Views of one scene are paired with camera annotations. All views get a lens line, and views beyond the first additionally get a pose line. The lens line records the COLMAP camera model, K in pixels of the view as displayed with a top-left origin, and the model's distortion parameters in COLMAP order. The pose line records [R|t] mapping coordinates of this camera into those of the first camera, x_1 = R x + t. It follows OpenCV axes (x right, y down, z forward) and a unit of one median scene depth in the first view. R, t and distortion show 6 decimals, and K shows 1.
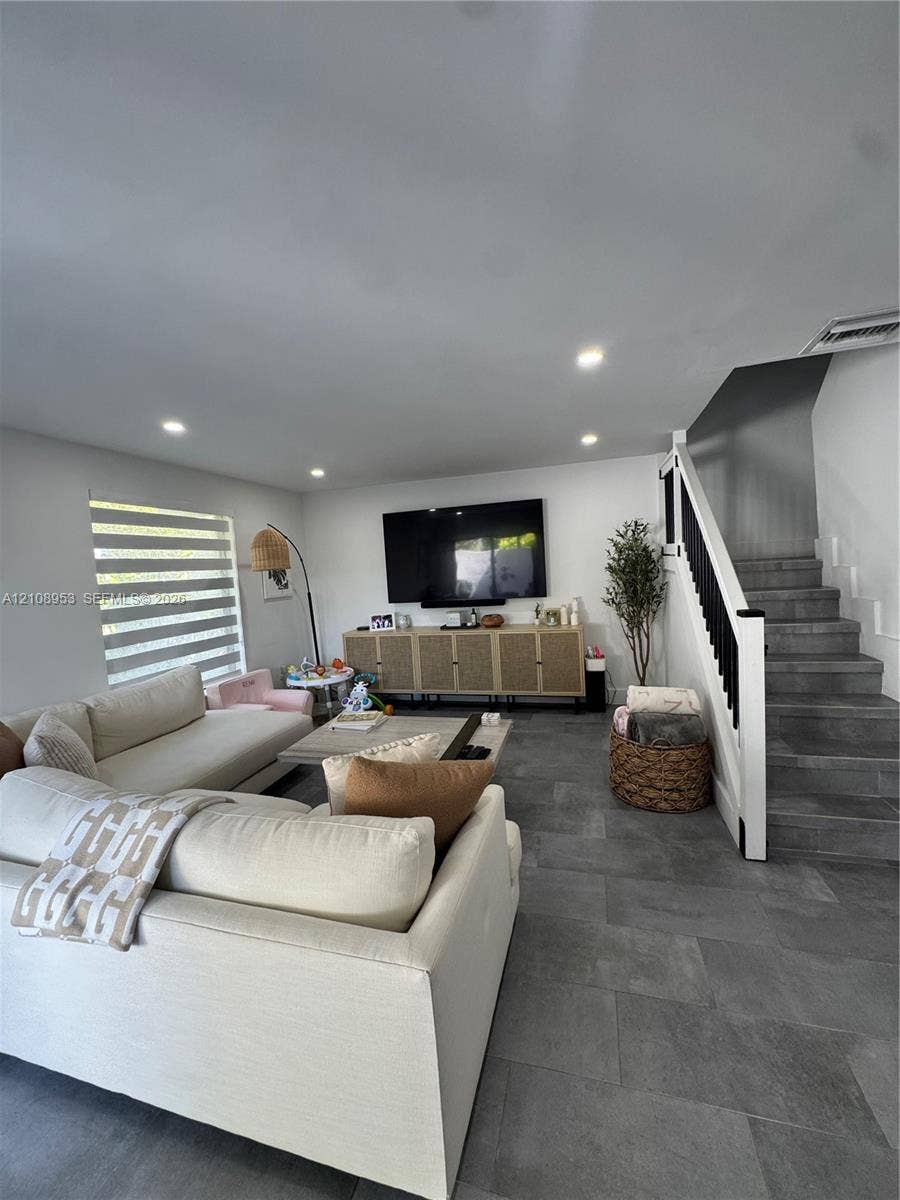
lens RADIAL K [[479.2, 0, 450.6], [0, 479.2, 599.1], [0, 0, 1]] dist [-0.002437, 0.000369]
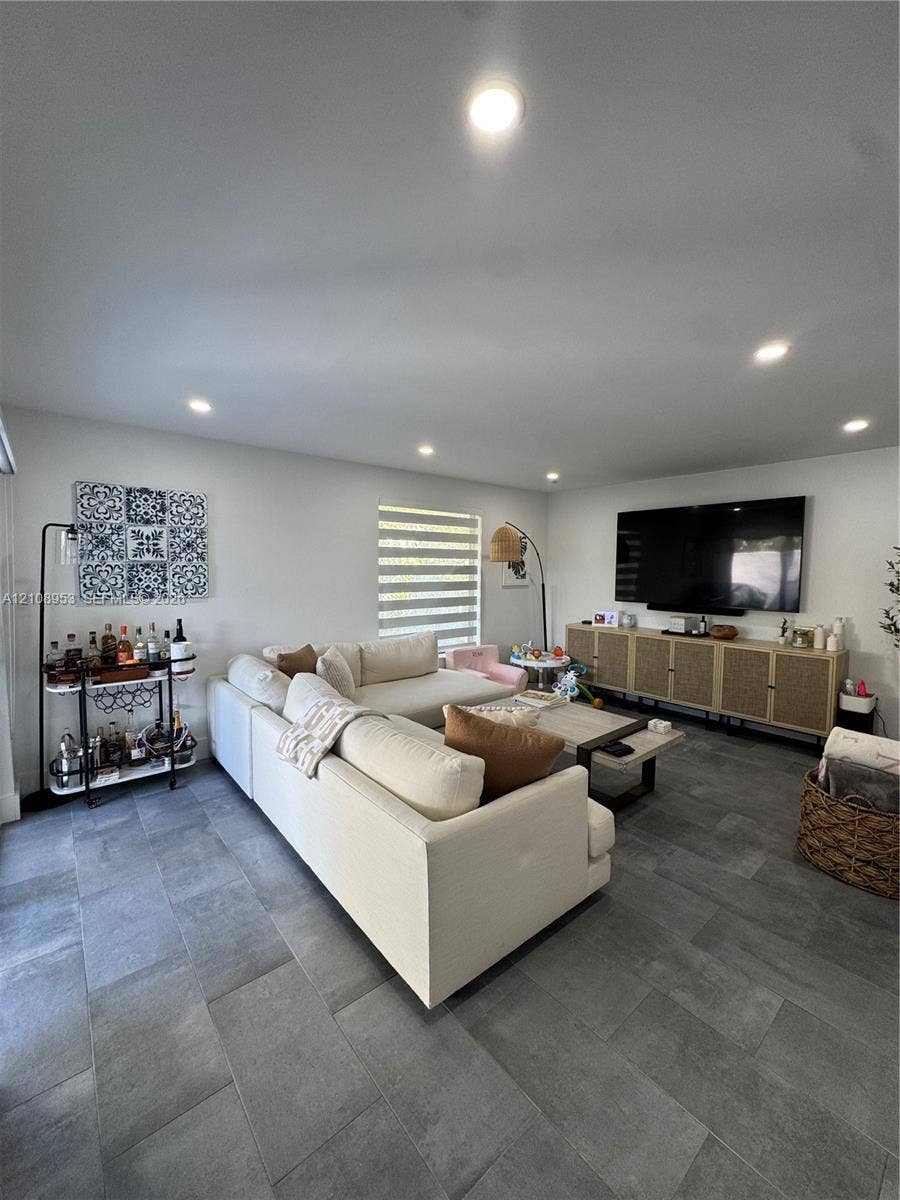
lens RADIAL K [[479.2, 0, 450.6], [0, 479.2, 599.1], [0, 0, 1]] dist [-0.002437, 0.000369]
pose [[0.827306, 0.103276, -0.552176, 0.182772], [-0.094066, 0.994545, 0.045079, -0.010491], [0.553819, 0.014646, 0.832508, -0.048711]]
